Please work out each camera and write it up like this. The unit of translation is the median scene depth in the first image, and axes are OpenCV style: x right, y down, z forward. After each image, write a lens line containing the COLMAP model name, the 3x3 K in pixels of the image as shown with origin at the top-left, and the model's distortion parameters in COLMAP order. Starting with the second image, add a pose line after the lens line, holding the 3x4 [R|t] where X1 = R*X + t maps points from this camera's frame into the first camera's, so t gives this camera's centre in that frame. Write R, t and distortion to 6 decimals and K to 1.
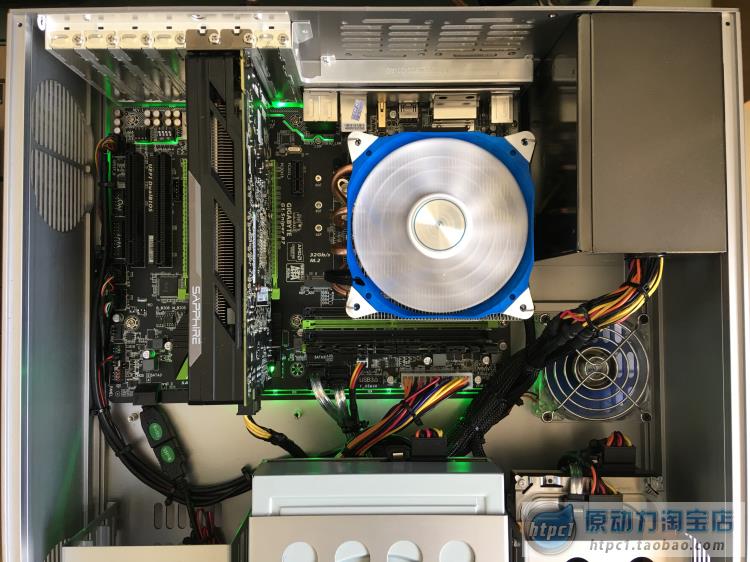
lens RADIAL K [[633.6, 0, 378.5], [0, 633.6, 277.7], [0, 0, 1]] dist [0.122121, -0.210039]
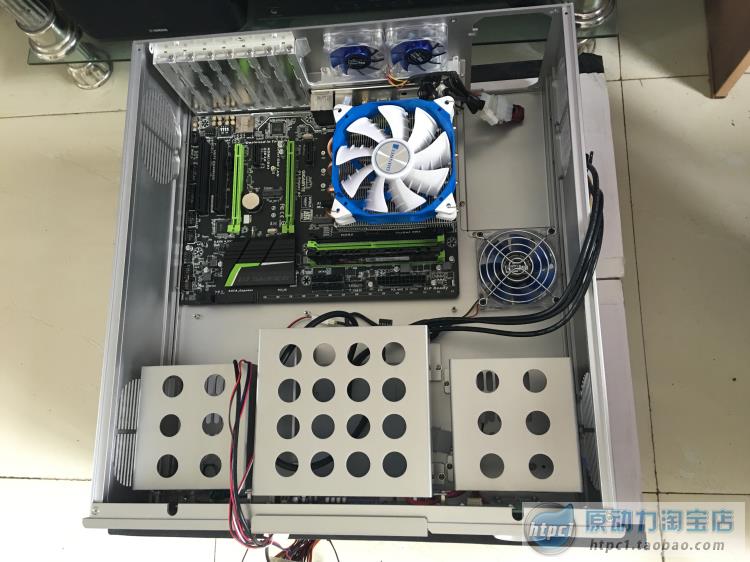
lens RADIAL K [[606.4, 0, 375.0], [0, 606.4, 281.0], [0, 0, 1]] dist [0.001483, 0.000579]
pose [[0.991151, -0.029704, -0.129369, 0.199083], [0.004790, 0.982009, -0.188774, 0.405119], [0.132649, 0.186484, 0.973462, -0.292768]]
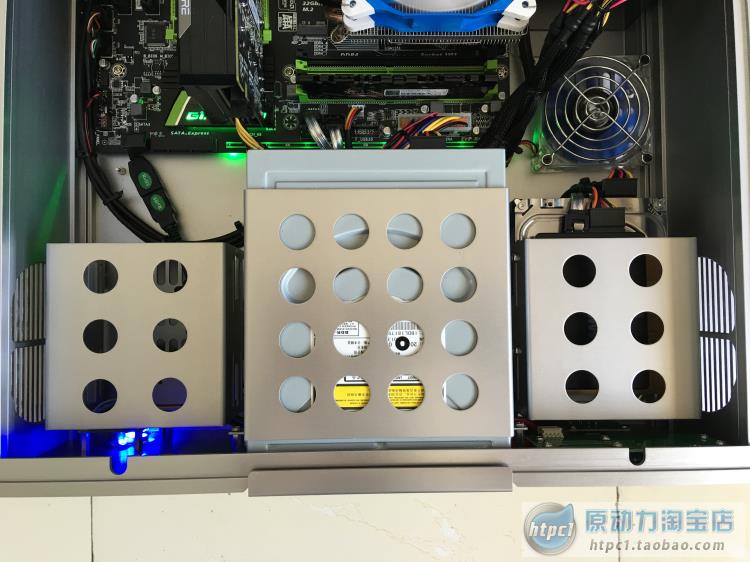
lens RADIAL K [[633.6, 0, 378.5], [0, 633.6, 277.7], [0, 0, 1]] dist [0.122121, -0.210039]
pose [[0.999832, -0.002940, 0.018068, -0.012222], [0.002959, 0.999995, -0.001045, 0.387589], [-0.018065, 0.001098, 0.999836, 0.025503]]
